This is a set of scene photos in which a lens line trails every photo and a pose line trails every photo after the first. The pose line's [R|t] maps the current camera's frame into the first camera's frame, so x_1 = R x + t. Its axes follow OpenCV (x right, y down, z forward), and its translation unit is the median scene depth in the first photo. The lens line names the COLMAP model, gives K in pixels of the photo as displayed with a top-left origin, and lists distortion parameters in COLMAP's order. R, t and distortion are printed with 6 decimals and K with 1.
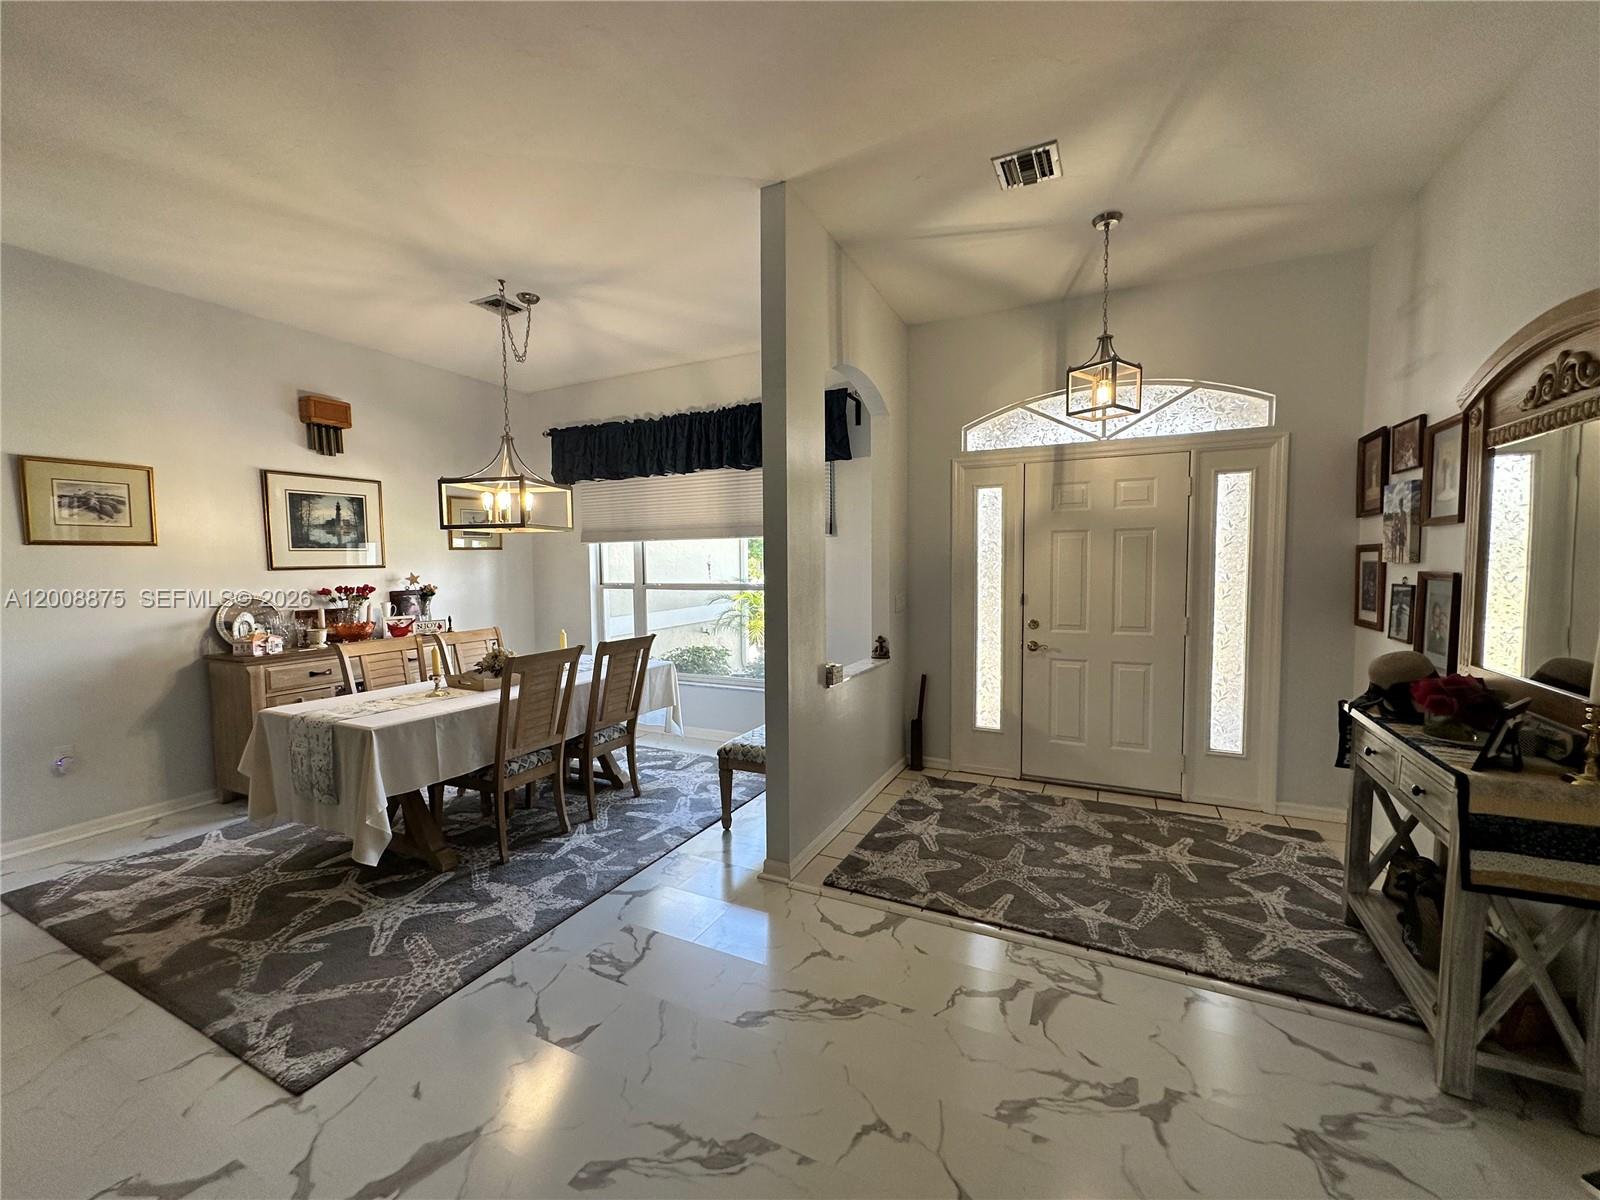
lens RADIAL K [[636.5, 0, 805.2], [0, 636.5, 600.6], [0, 0, 1]] dist [-0.001674, 0.000744]
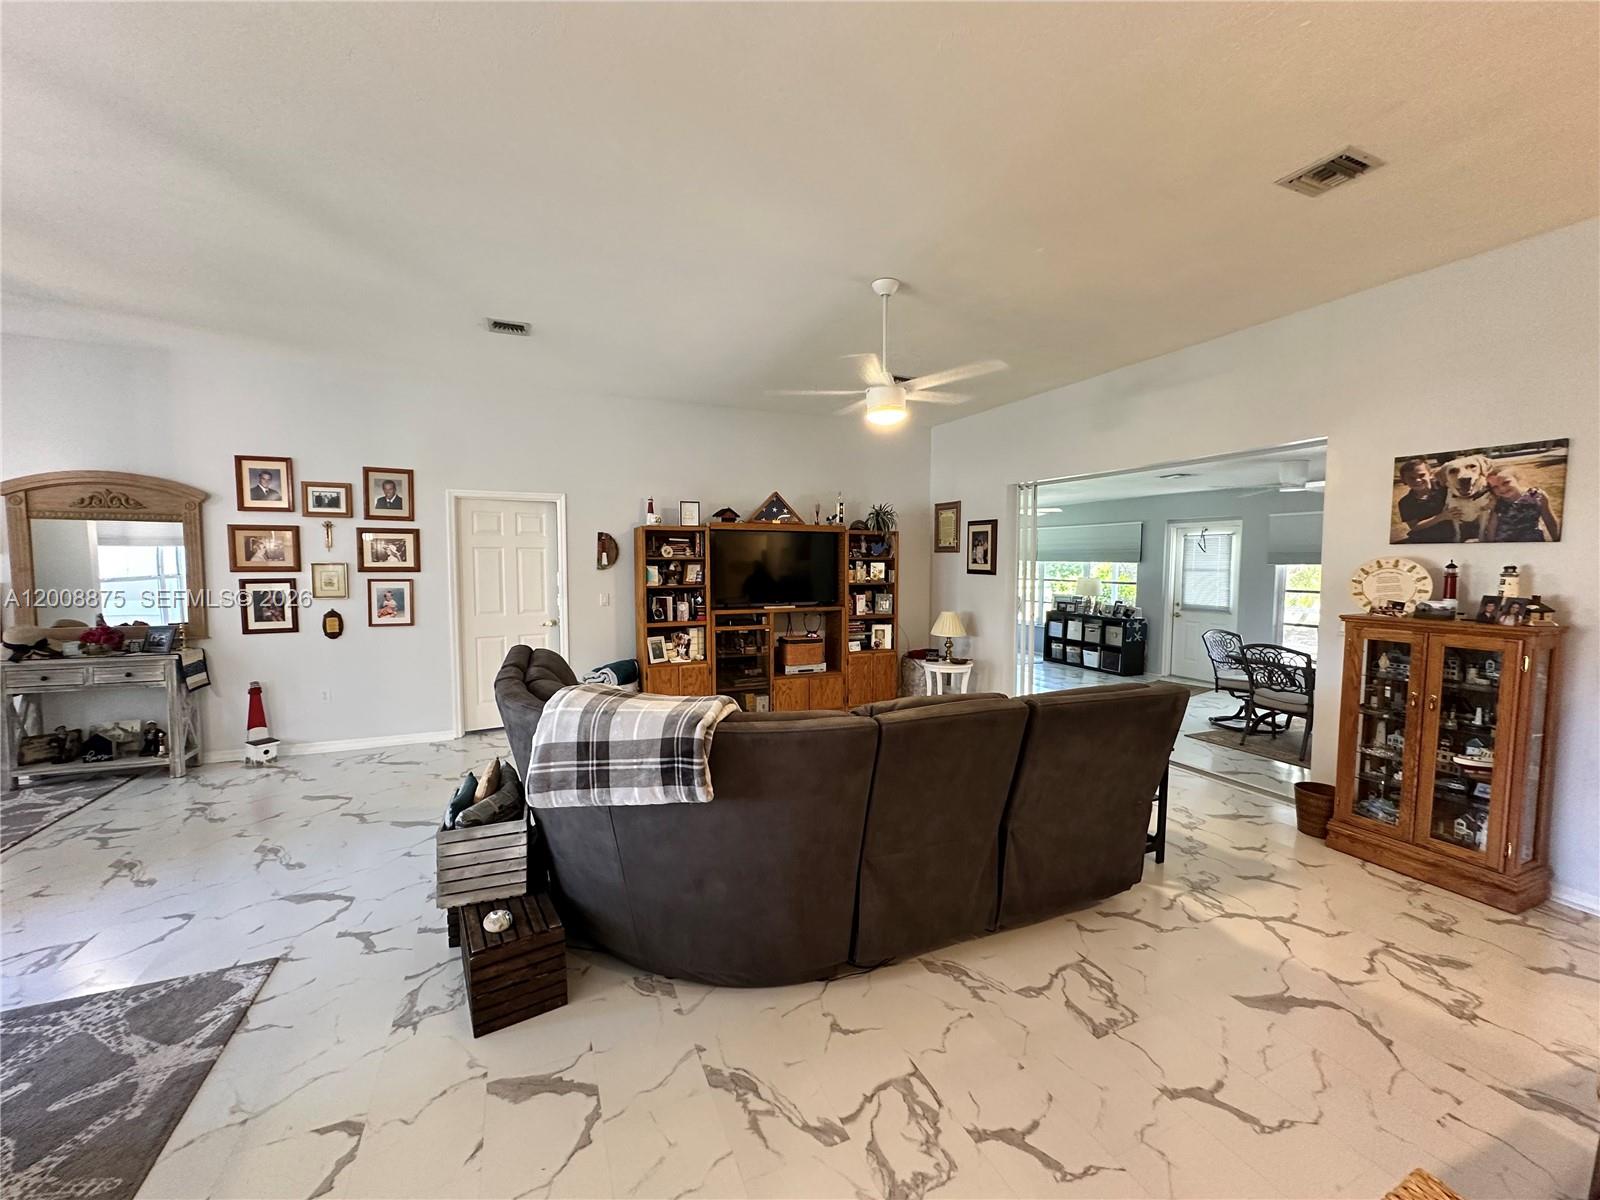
lens RADIAL K [[636.5, 0, 803.1], [0, 636.5, 602.5], [0, 0, 1]] dist [-0.001674, 0.000744]
pose [[-0.761030, -0.041481, 0.647389, -1.707045], [0.040539, 0.992962, 0.111279, -0.083334], [-0.647449, 0.110932, -0.753992, 0.809210]]
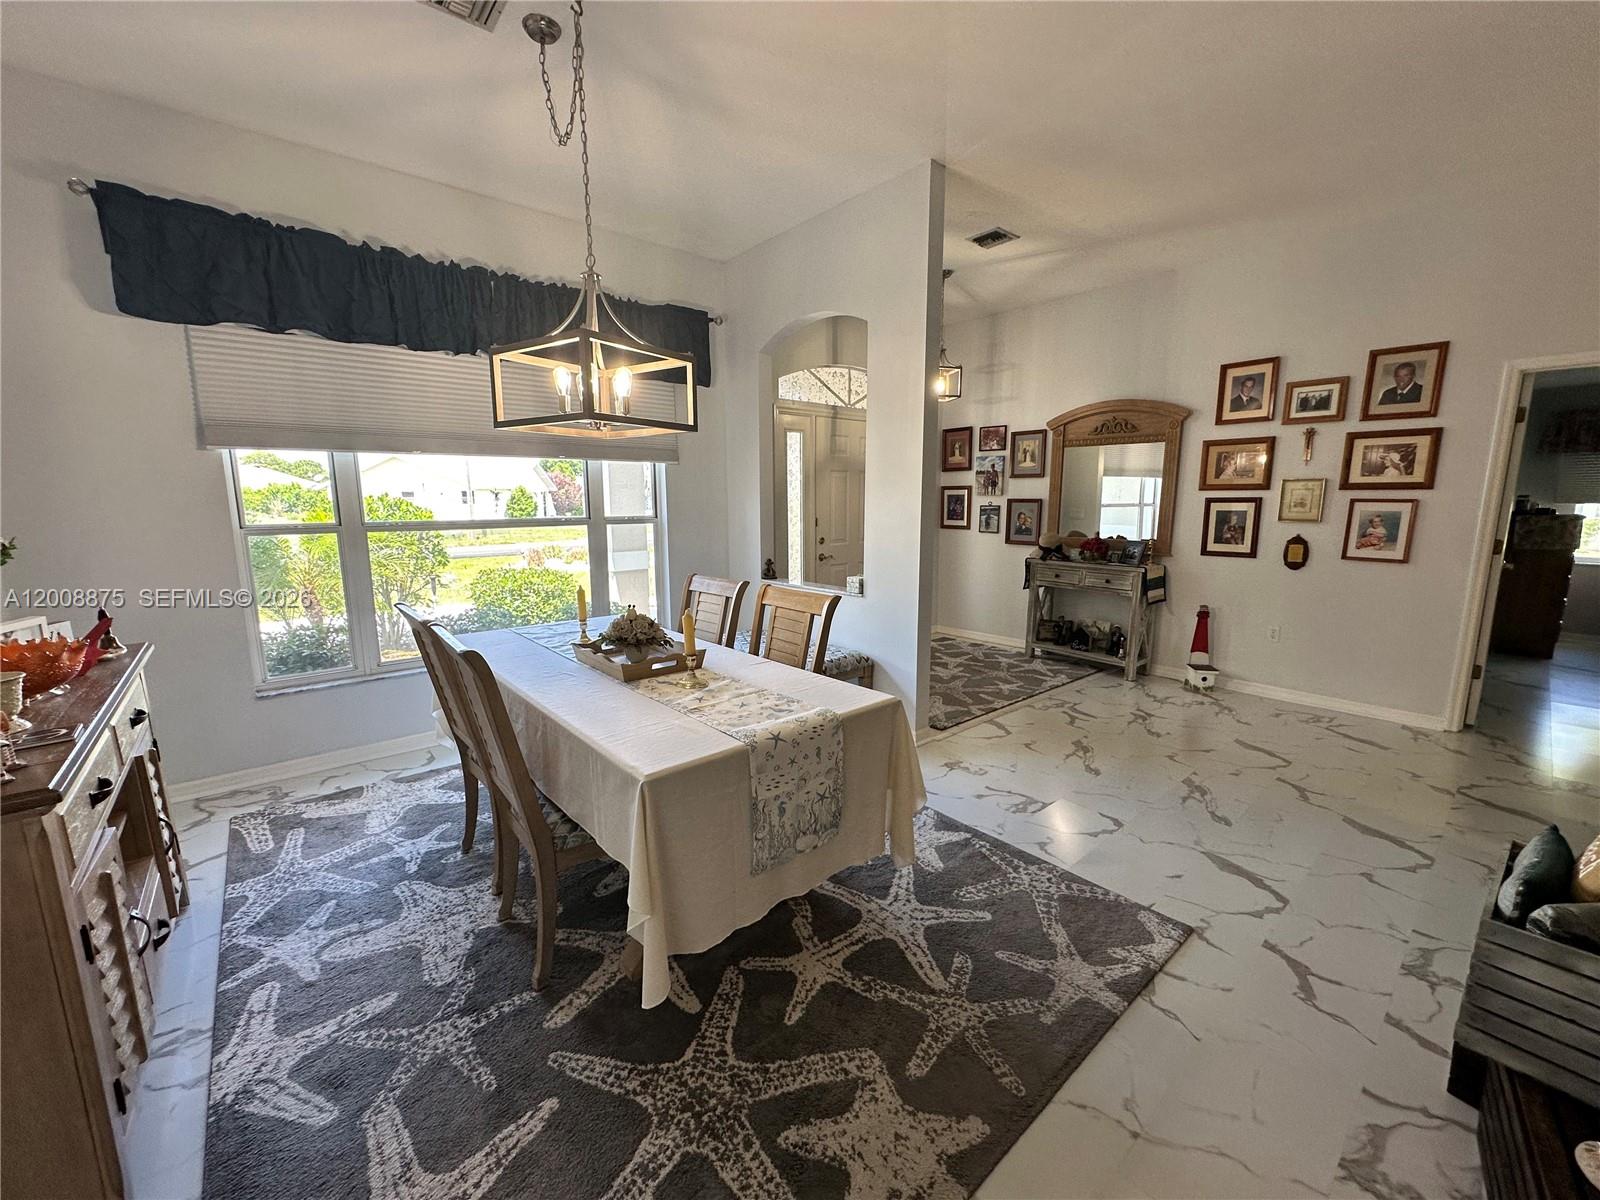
lens RADIAL K [[636.5, 0, 799.2], [0, 636.5, 598.9], [0, 0, 1]] dist [-0.001674, 0.000744]
pose [[0.402692, -0.137232, 0.904990, -1.383322], [0.055432, 0.990539, 0.125538, -0.019046], [-0.913655, -0.000388, 0.406489, 0.786795]]
